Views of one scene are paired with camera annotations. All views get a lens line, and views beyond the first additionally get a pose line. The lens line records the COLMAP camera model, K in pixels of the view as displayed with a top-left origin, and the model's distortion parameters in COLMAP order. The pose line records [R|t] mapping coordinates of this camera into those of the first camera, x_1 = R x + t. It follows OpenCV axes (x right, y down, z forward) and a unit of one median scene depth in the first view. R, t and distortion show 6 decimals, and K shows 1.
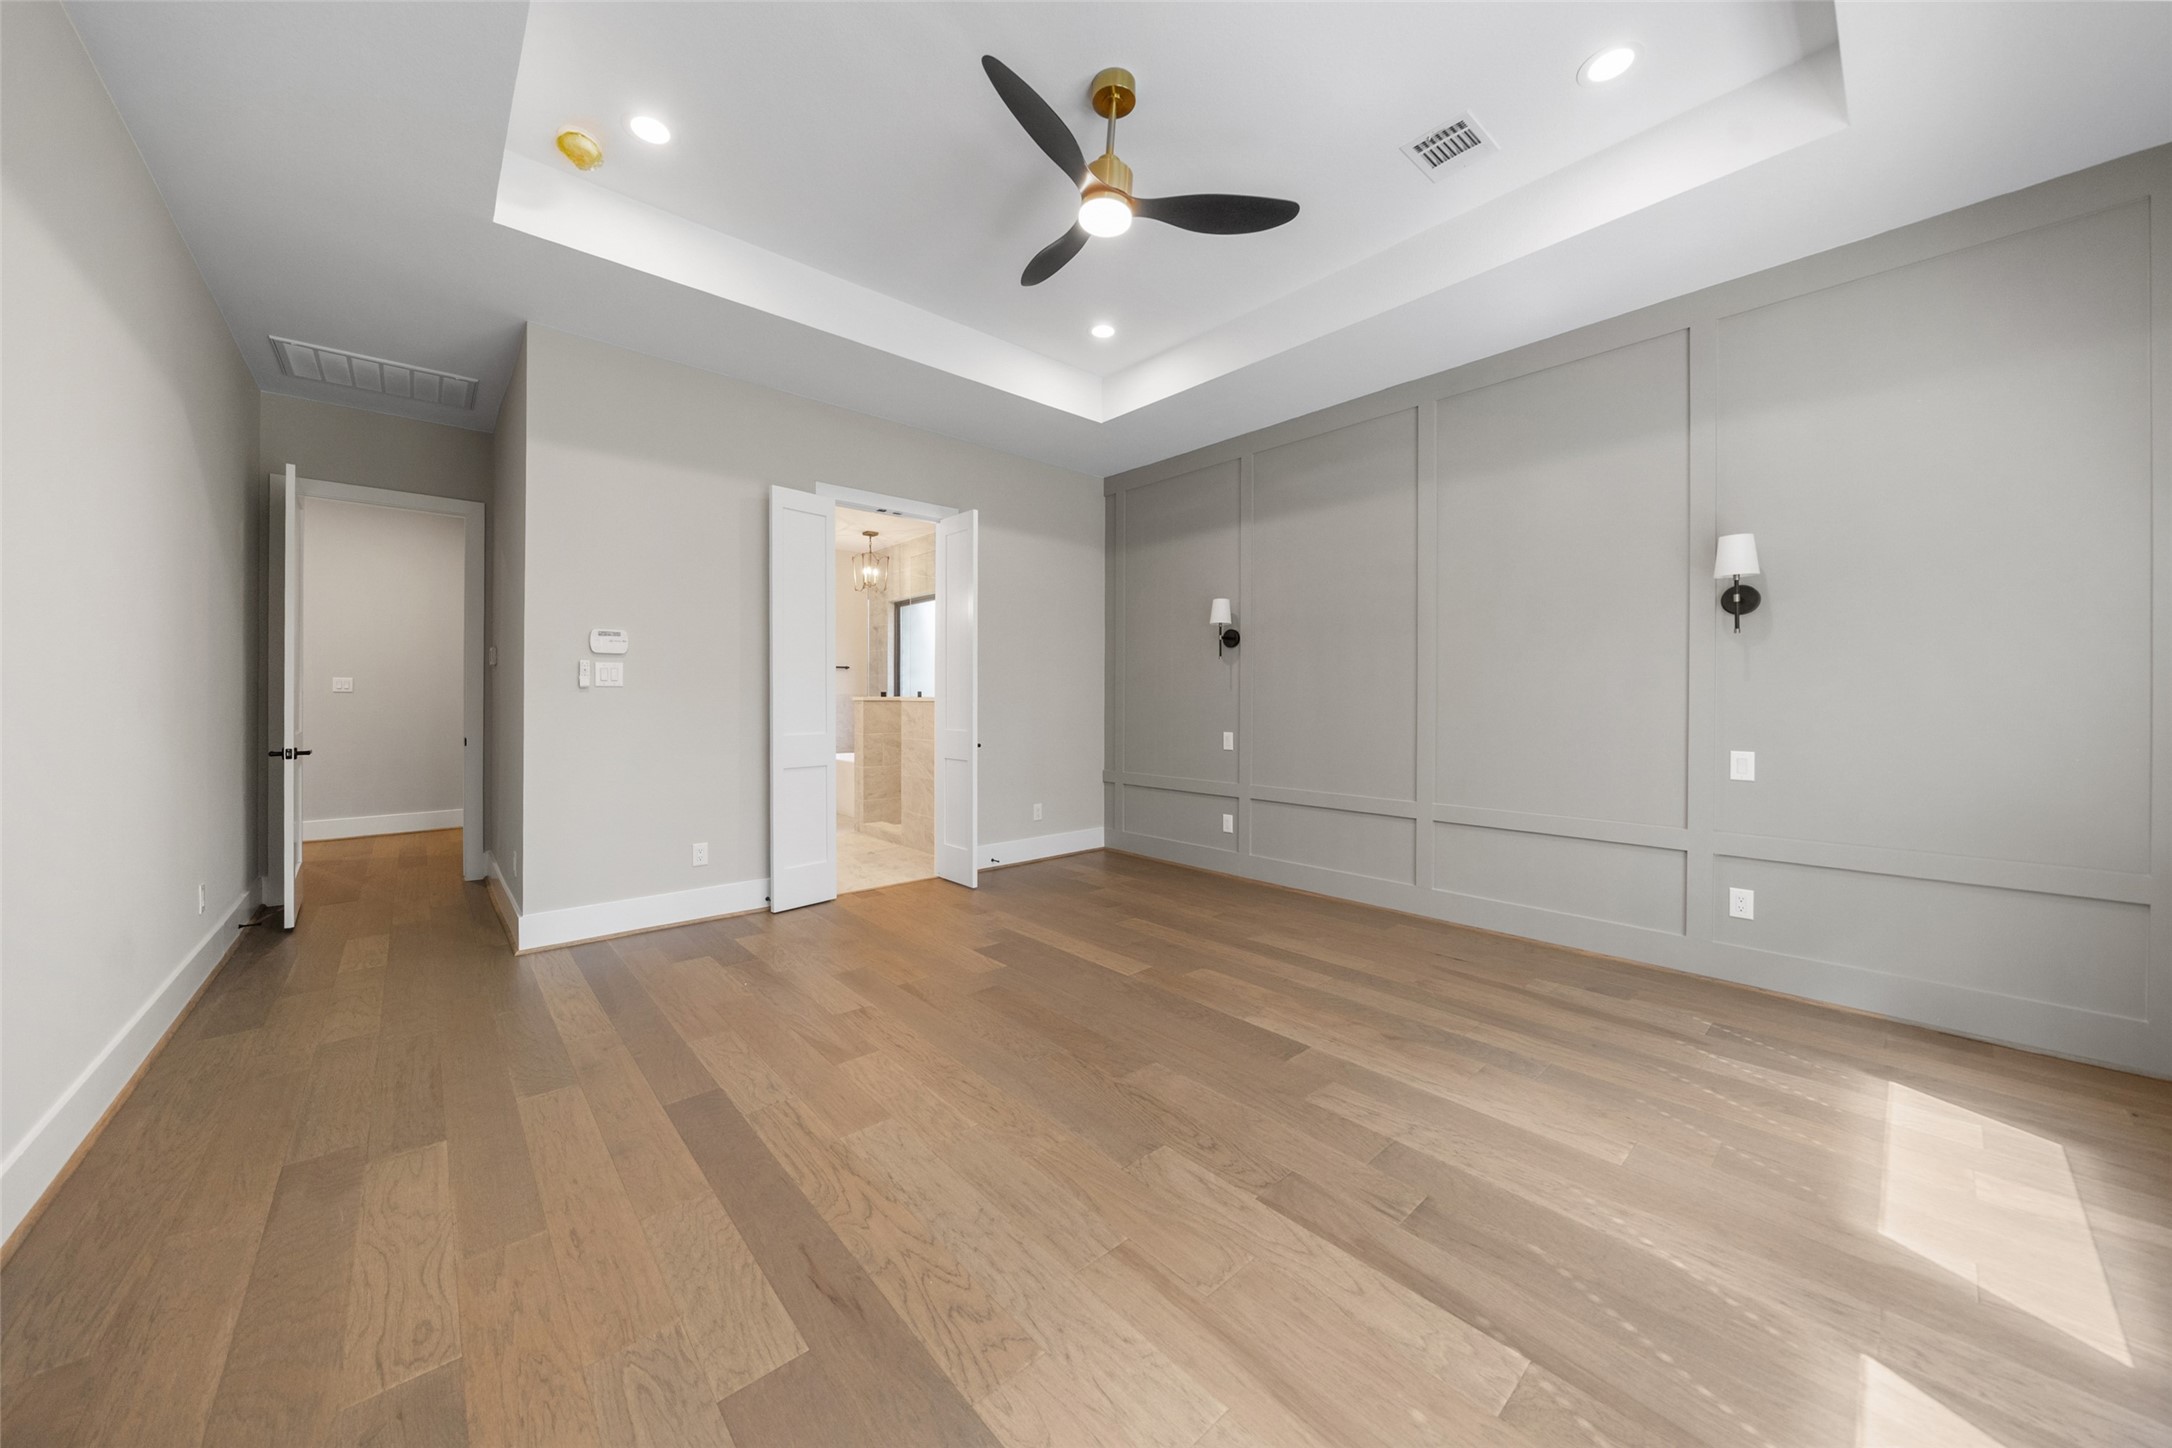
lens RADIAL K [[754.2, 0, 1084.5], [0, 754.2, 705.2], [0, 0, 1]] dist [-0.005808, -0.000078]
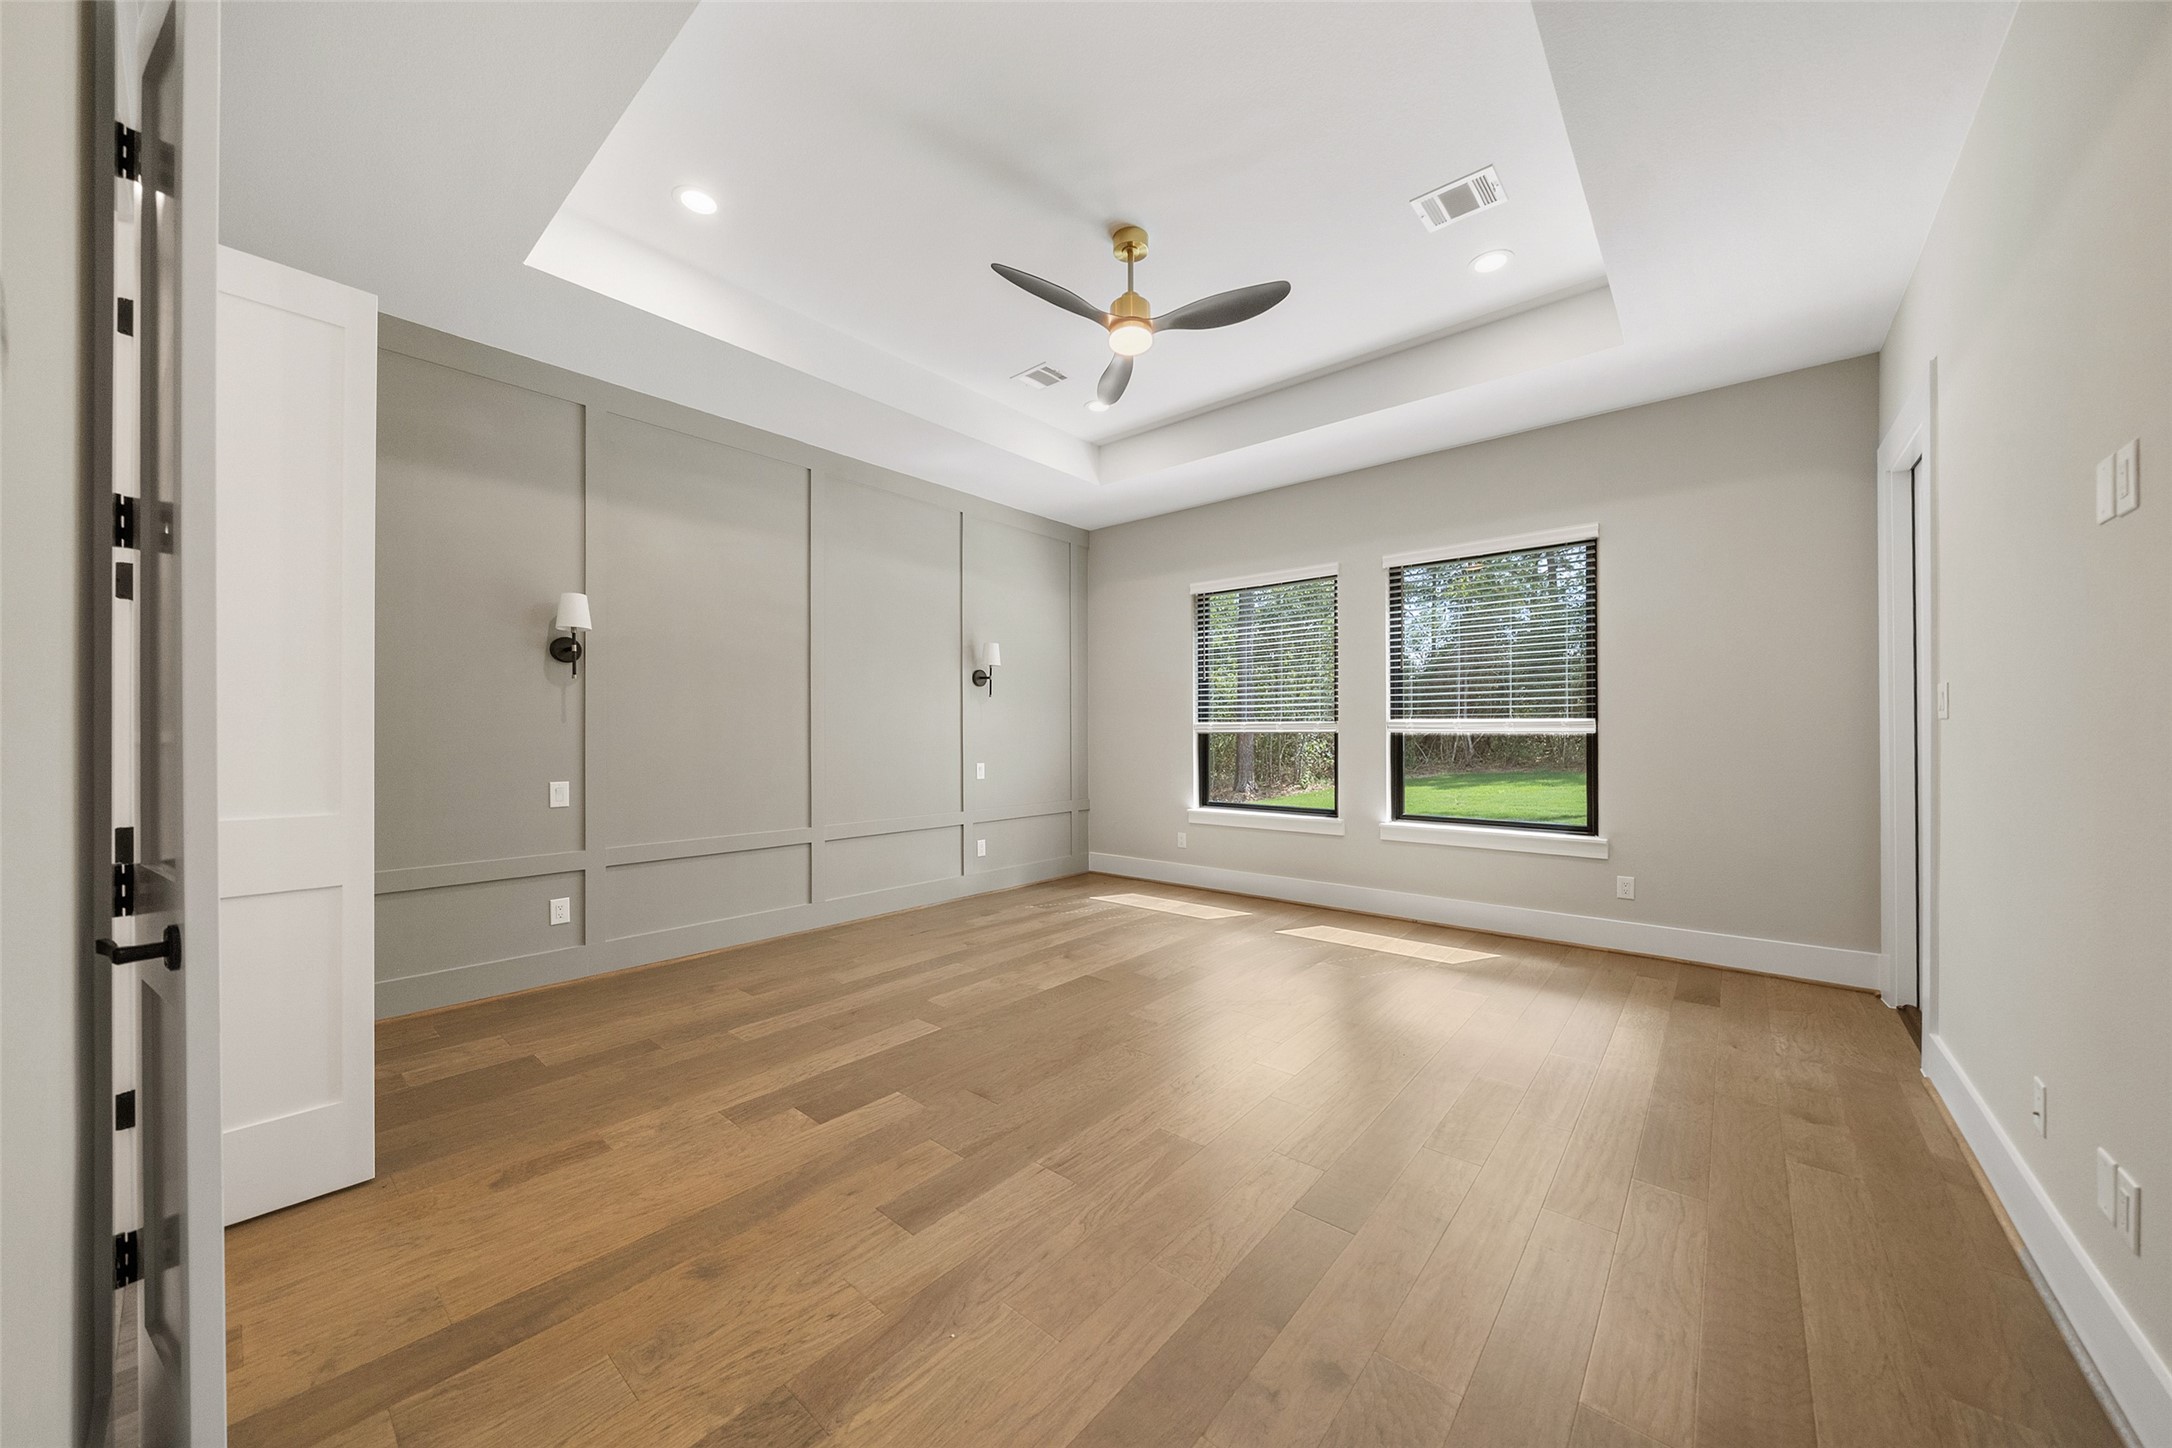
lens RADIAL K [[755.9, 0, 1087.1], [0, 755.9, 736.4], [0, 0, 1]] dist [-0.000665, -0.000036]
pose [[-0.133450, -0.005520, 0.991040, -0.920313], [0.008784, 0.999939, 0.006753, -0.011691], [-0.991017, 0.009607, -0.133394, 0.961311]]
